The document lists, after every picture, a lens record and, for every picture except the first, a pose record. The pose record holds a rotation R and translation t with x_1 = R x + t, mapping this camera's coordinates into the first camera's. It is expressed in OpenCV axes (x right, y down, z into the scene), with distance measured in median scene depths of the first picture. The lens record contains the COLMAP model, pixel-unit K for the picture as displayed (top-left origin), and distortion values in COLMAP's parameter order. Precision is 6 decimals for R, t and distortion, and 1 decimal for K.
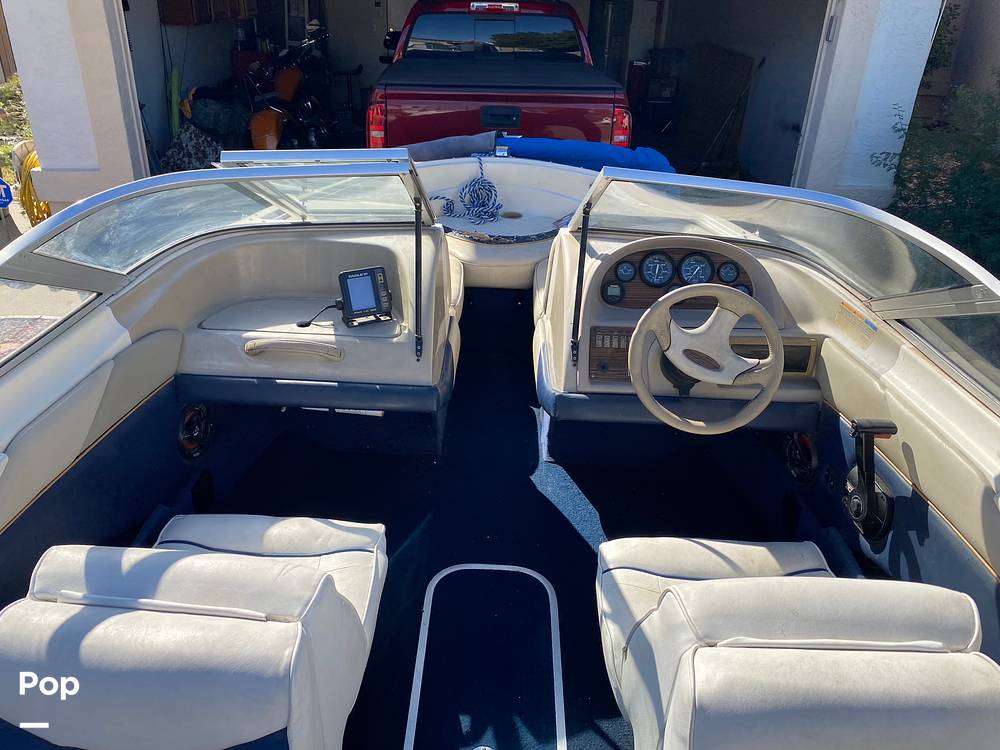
lens RADIAL K [[743.2, 0, 486.1], [0, 743.2, 364.4], [0, 0, 1]] dist [0.042349, -0.041055]
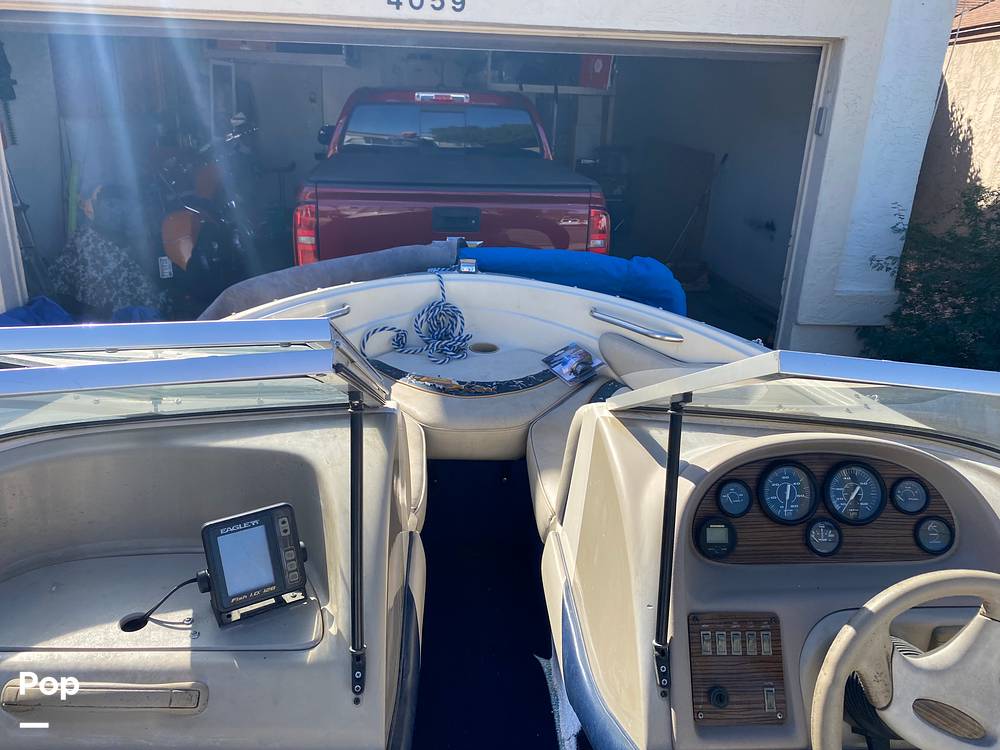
lens RADIAL K [[749.7, 0, 500.6], [0, 749.7, 373.1], [0, 0, 1]] dist [0.138447, -0.244413]
pose [[0.995372, -0.024778, 0.092846, -0.022475], [0.035143, 0.993118, -0.111722, -0.098878], [-0.089438, 0.114467, 0.989393, 0.273723]]
